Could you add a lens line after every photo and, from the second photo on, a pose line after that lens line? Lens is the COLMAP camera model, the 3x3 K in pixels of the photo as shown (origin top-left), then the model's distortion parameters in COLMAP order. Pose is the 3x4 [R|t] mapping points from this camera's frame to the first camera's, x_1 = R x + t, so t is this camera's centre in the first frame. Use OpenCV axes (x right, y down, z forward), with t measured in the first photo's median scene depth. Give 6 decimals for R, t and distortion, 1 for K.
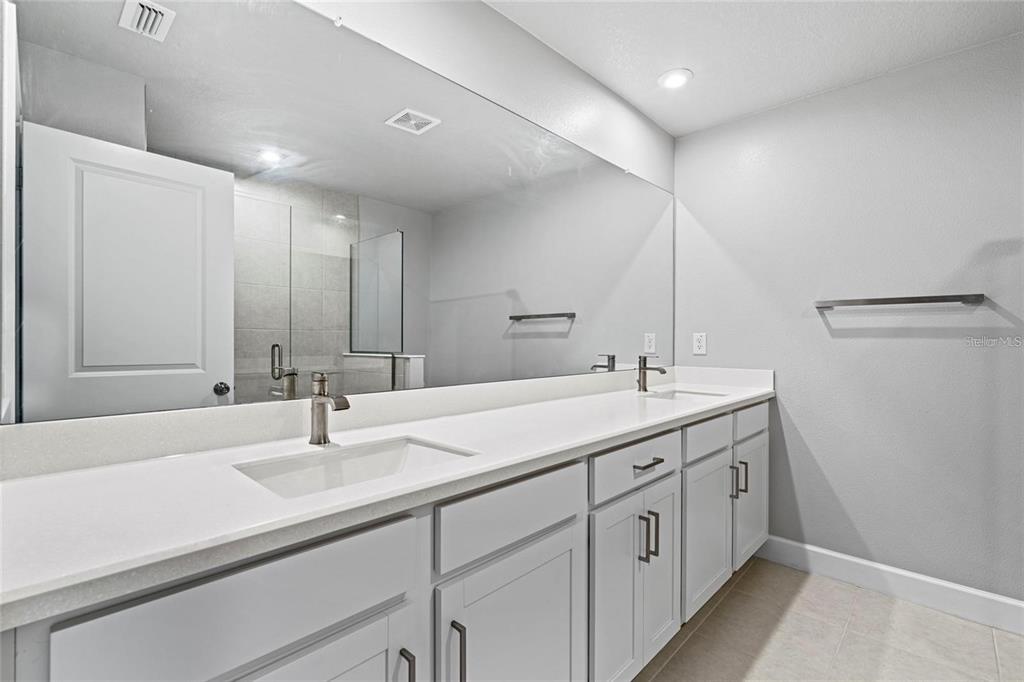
lens RADIAL K [[459.9, 0, 513.3], [0, 459.9, 342.1], [0, 0, 1]] dist [-0.006754, 0.002093]
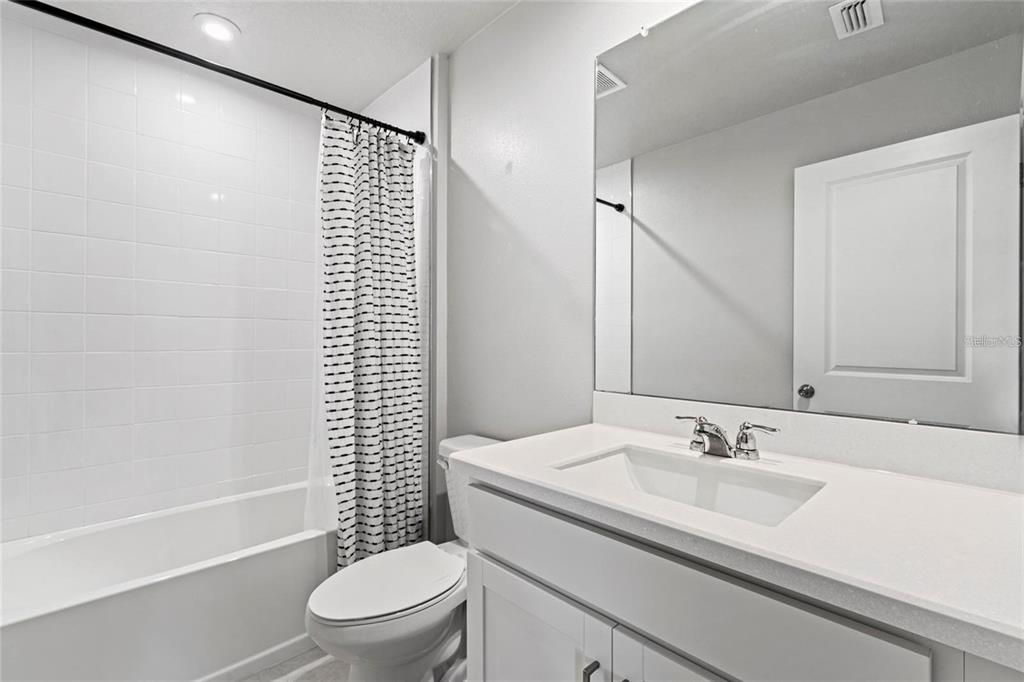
lens RADIAL K [[459.9, 0, 513.5], [0, 459.9, 333.6], [0, 0, 1]] dist [-0.006754, 0.002093]
pose [[-0.048437, -0.003349, -0.998821, 0.508025], [-0.012702, 0.999916, -0.002737, -0.005309], [0.998745, 0.012555, -0.048475, 0.693328]]
